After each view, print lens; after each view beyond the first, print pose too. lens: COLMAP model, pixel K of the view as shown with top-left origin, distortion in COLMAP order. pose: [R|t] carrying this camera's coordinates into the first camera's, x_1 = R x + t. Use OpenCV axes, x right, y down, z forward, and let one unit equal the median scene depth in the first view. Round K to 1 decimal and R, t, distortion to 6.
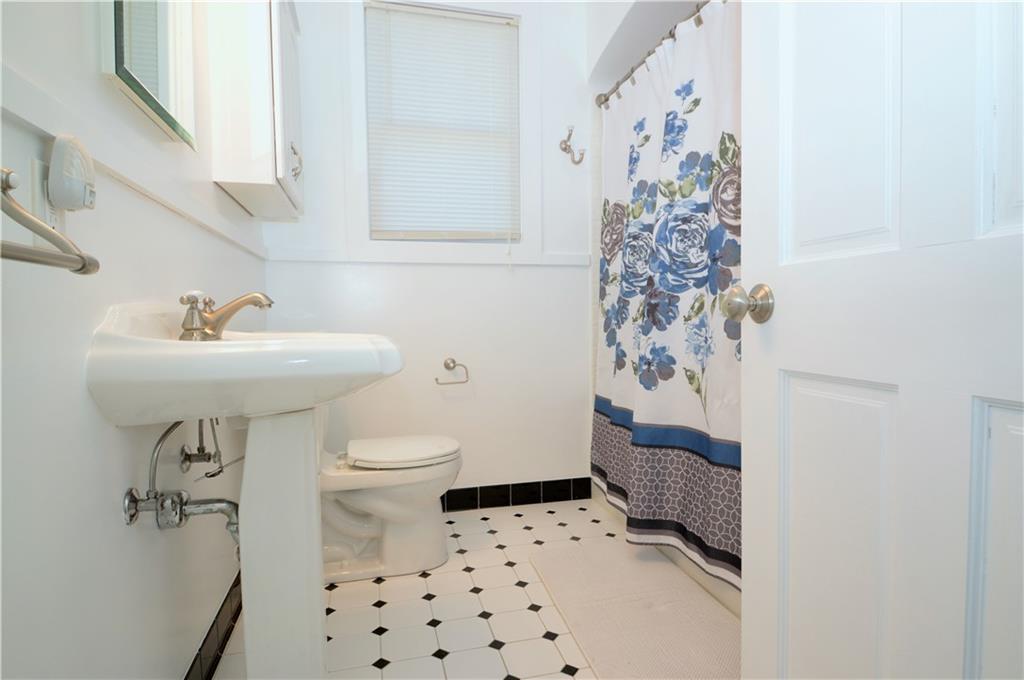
lens RADIAL K [[553.8, 0, 504.8], [0, 553.8, 335.7], [0, 0, 1]] dist [0.027010, -0.034137]
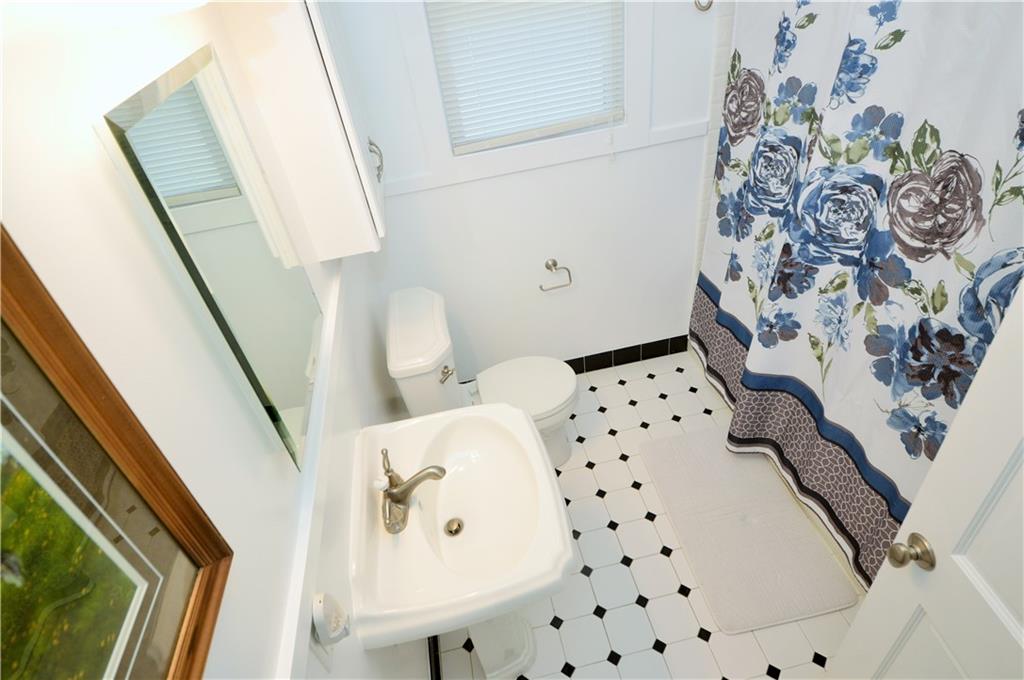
lens RADIAL K [[553.8, 0, 507.0], [0, 553.8, 347.9], [0, 0, 1]] dist [0.027010, -0.034137]
pose [[0.990955, -0.052484, -0.123502, -0.085014], [0.114088, 0.814057, 0.569469, -0.541219], [0.070649, -0.578409, 0.812682, 0.149122]]
